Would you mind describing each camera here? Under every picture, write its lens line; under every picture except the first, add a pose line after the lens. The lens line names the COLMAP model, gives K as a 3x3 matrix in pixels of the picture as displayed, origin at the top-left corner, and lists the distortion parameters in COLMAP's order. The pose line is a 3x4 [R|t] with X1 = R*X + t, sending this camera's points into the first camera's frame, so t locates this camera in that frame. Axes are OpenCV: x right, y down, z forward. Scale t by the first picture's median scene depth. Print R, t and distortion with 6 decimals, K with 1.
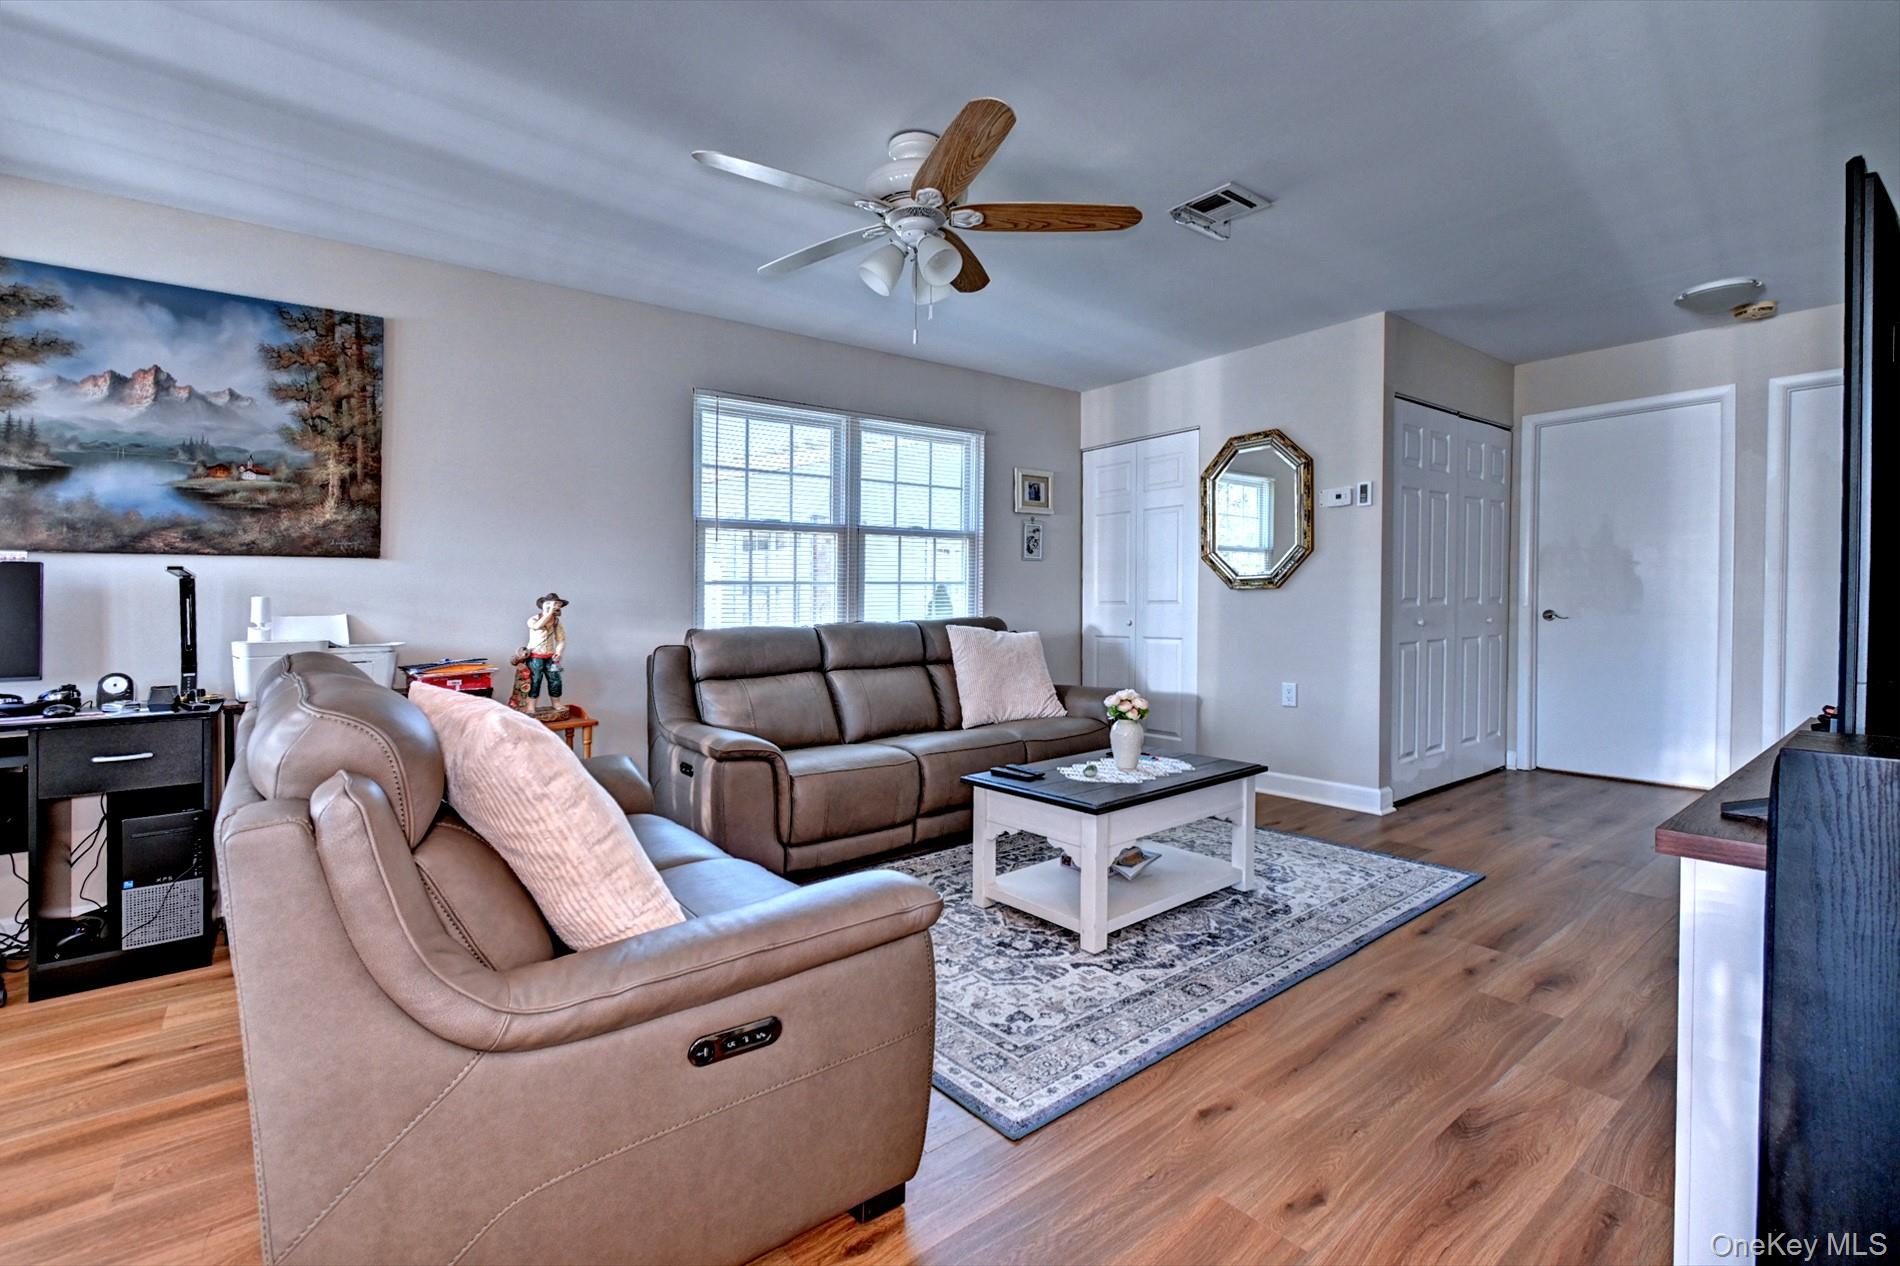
lens RADIAL K [[843.9, 0, 930.9], [0, 843.9, 610.0], [0, 0, 1]] dist [0.005833, -0.003462]
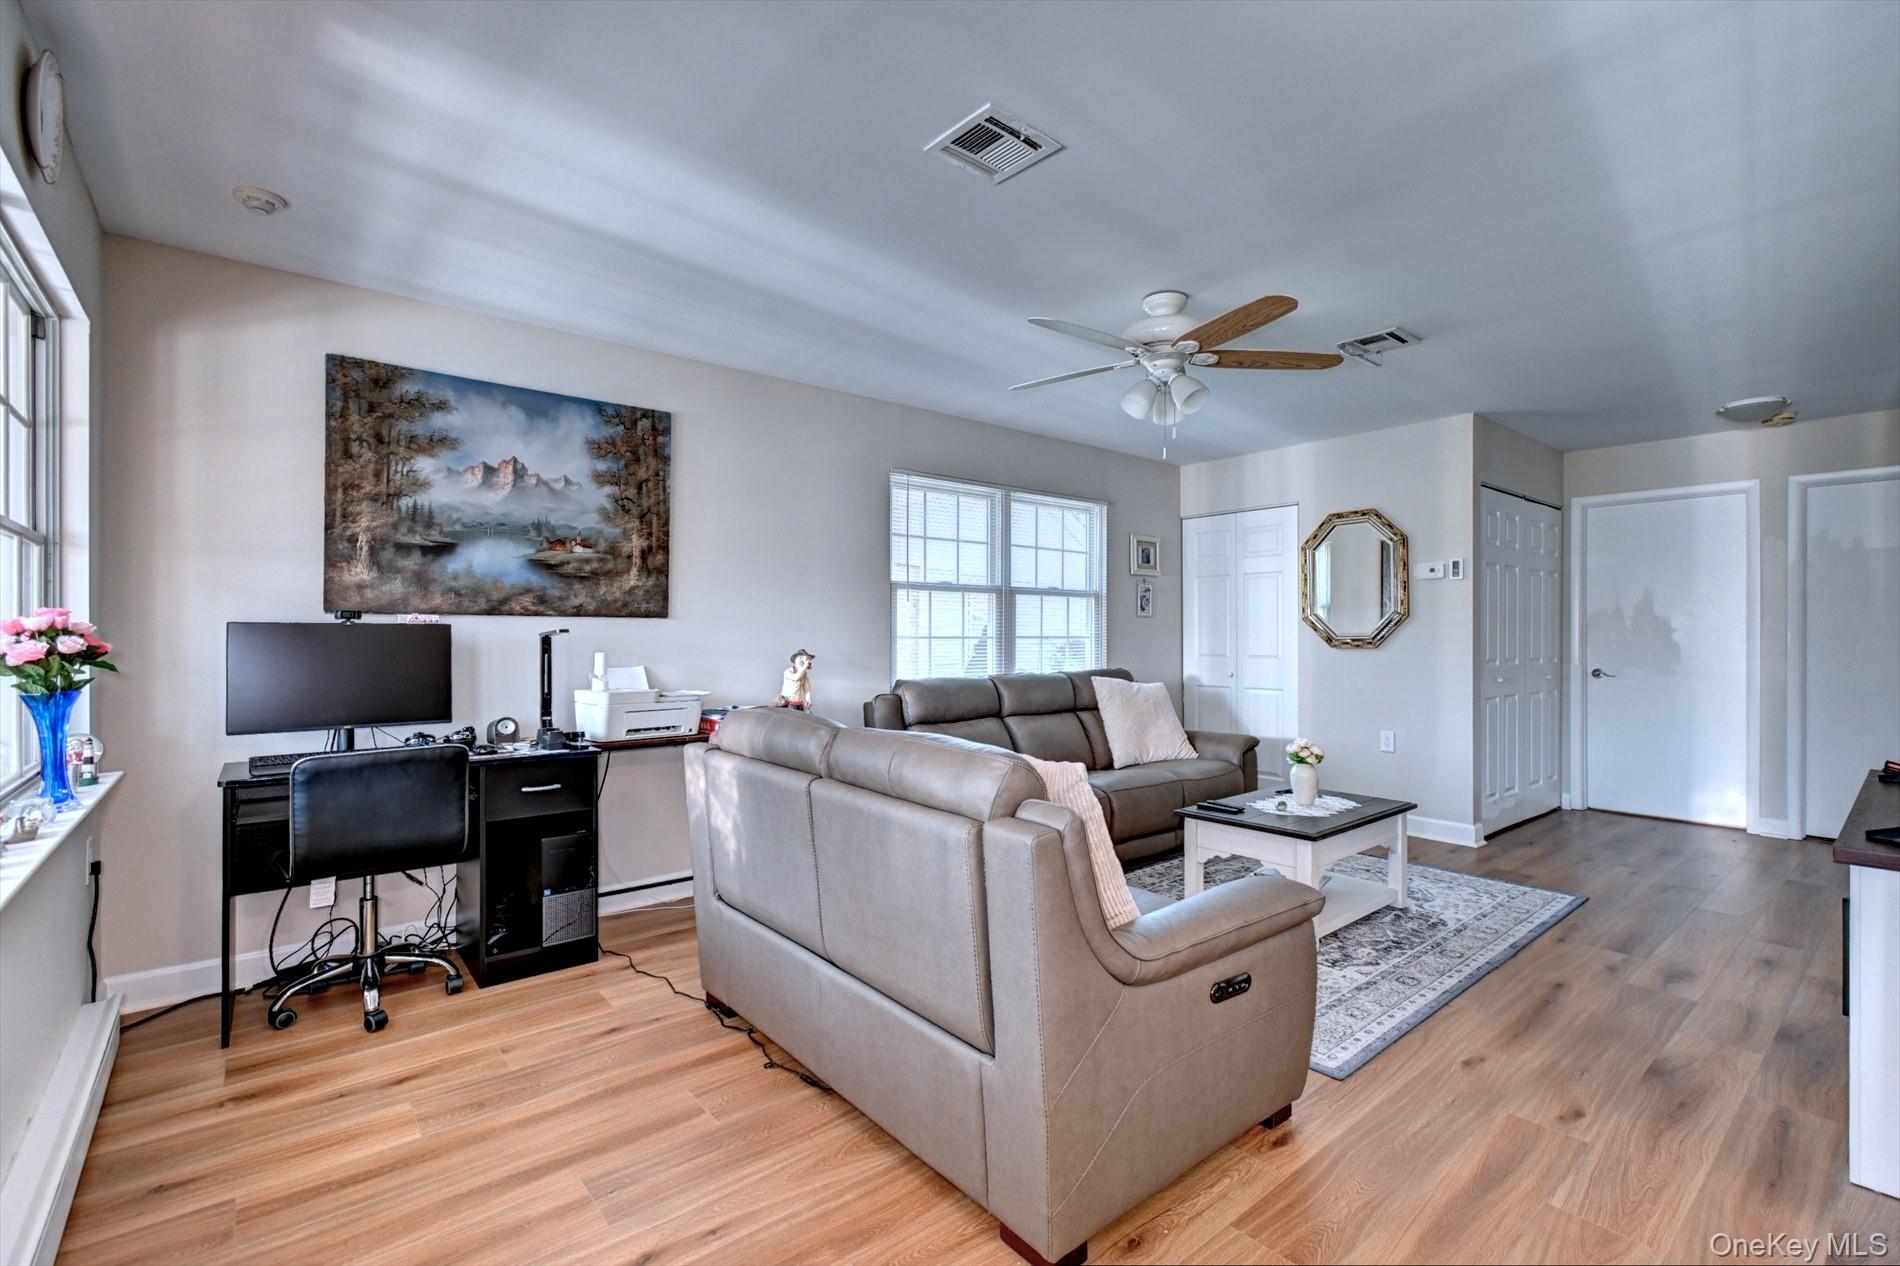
lens RADIAL K [[843.9, 0, 948.1], [0, 843.9, 624.1], [0, 0, 1]] dist [0.005833, -0.003462]
pose [[0.999231, 0.016083, 0.035772, -0.304205], [-0.015154, 0.999545, -0.026095, -0.028459], [-0.036176, 0.025533, 0.999019, -0.178651]]
